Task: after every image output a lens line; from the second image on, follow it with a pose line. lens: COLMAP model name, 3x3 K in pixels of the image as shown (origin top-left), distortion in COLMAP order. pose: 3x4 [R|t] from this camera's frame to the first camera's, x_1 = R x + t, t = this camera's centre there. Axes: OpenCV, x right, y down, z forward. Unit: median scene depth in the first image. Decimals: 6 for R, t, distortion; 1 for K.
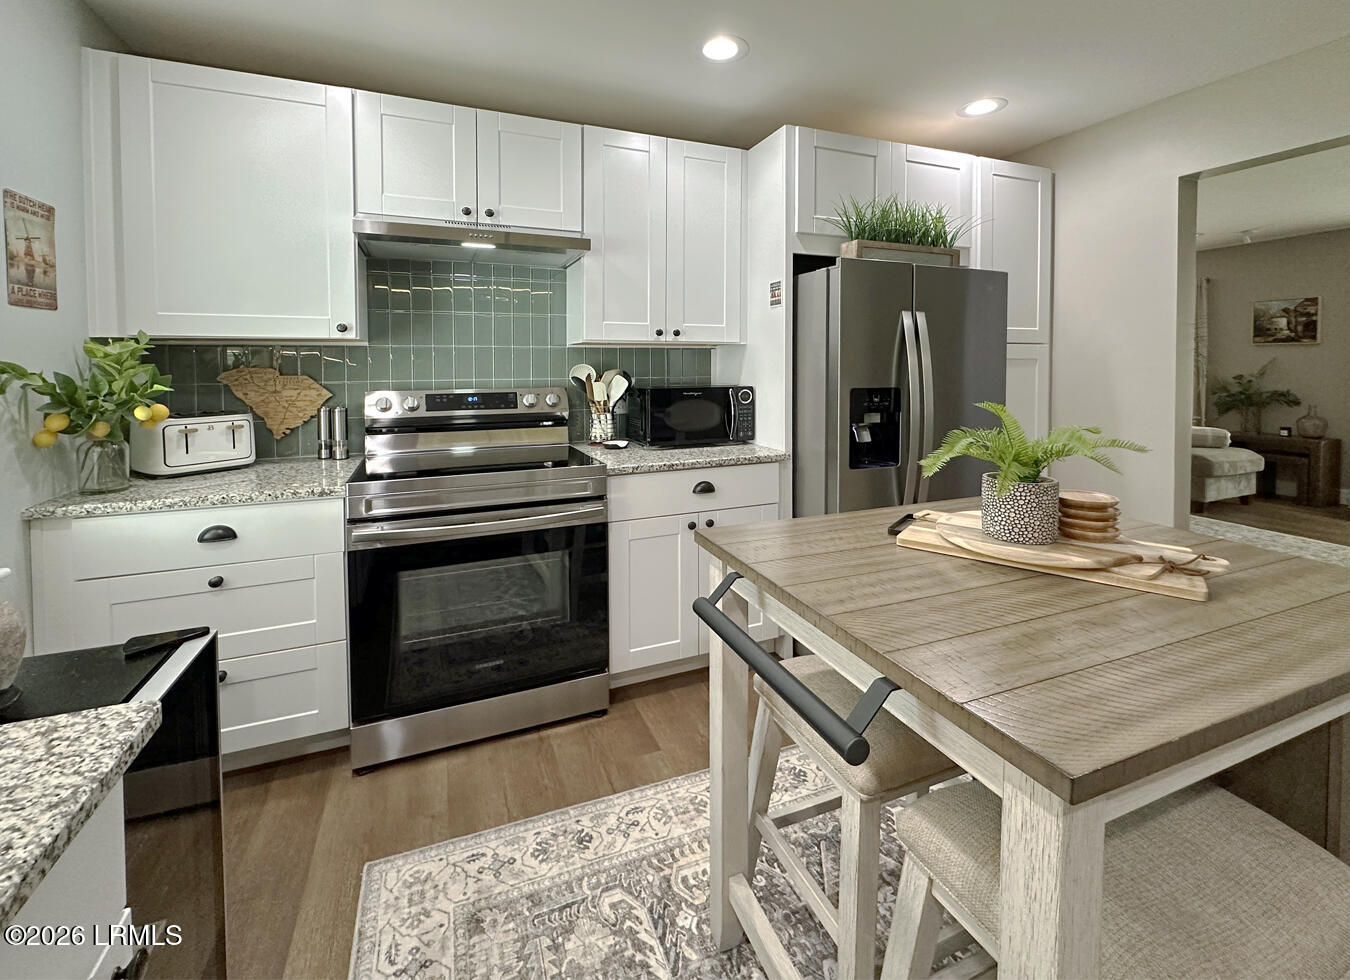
lens RADIAL K [[566.4, 0, 674.9], [0, 566.4, 369.8], [0, 0, 1]] dist [0.019011, -0.008315]
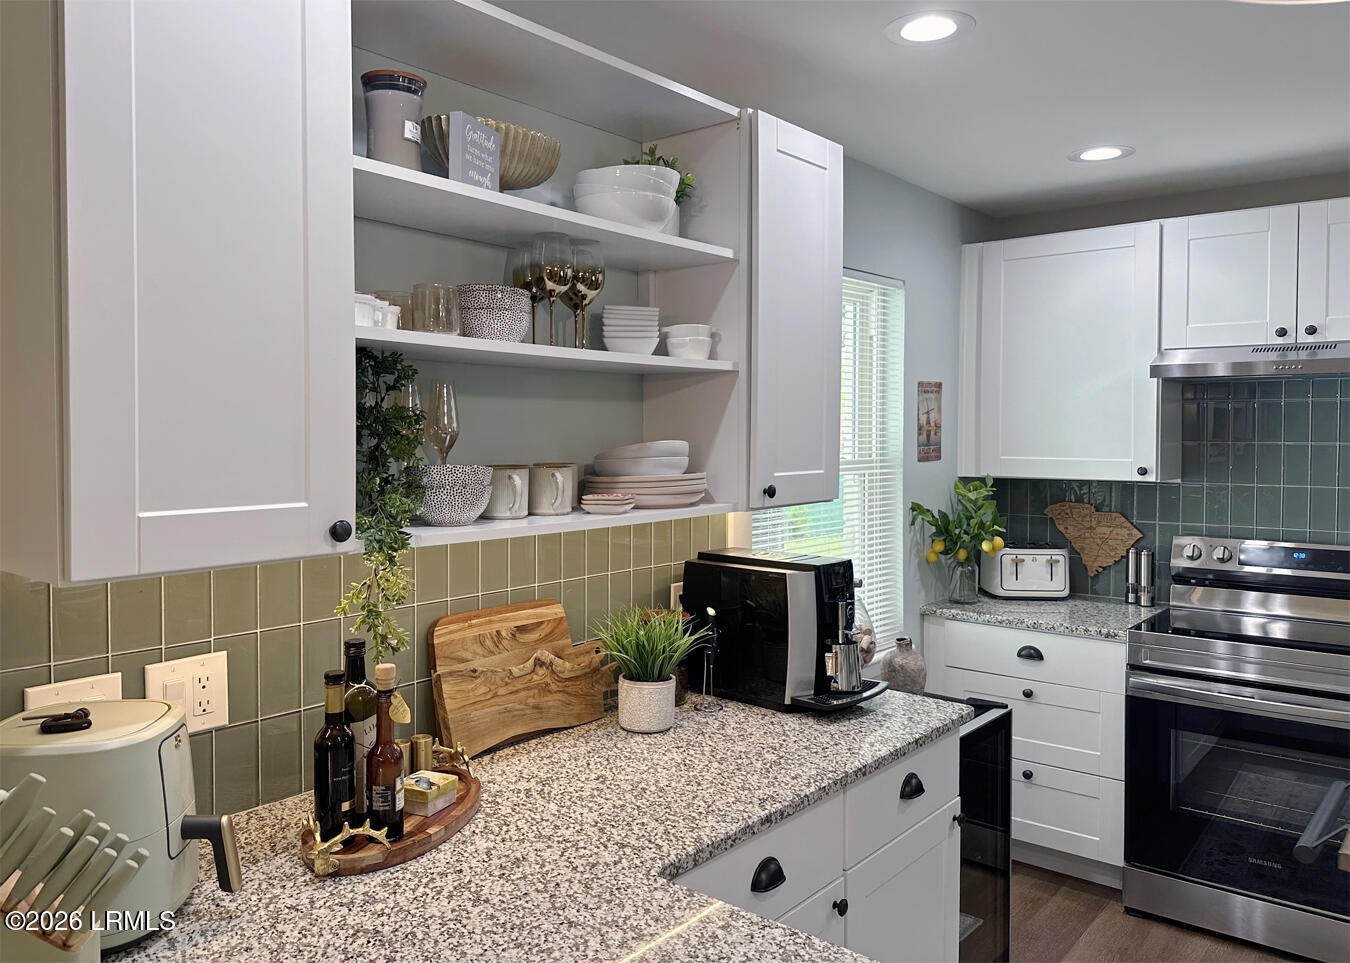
lens RADIAL K [[990.7, 0, 674.8], [0, 990.7, 463.6], [0, 0, 1]] dist [-0.071879, -0.003353]
pose [[0.473506, 0.030624, -0.880258, 0.547266], [-0.024008, 0.999473, 0.021857, -0.114295], [0.880463, 0.010784, 0.473992, -0.535832]]
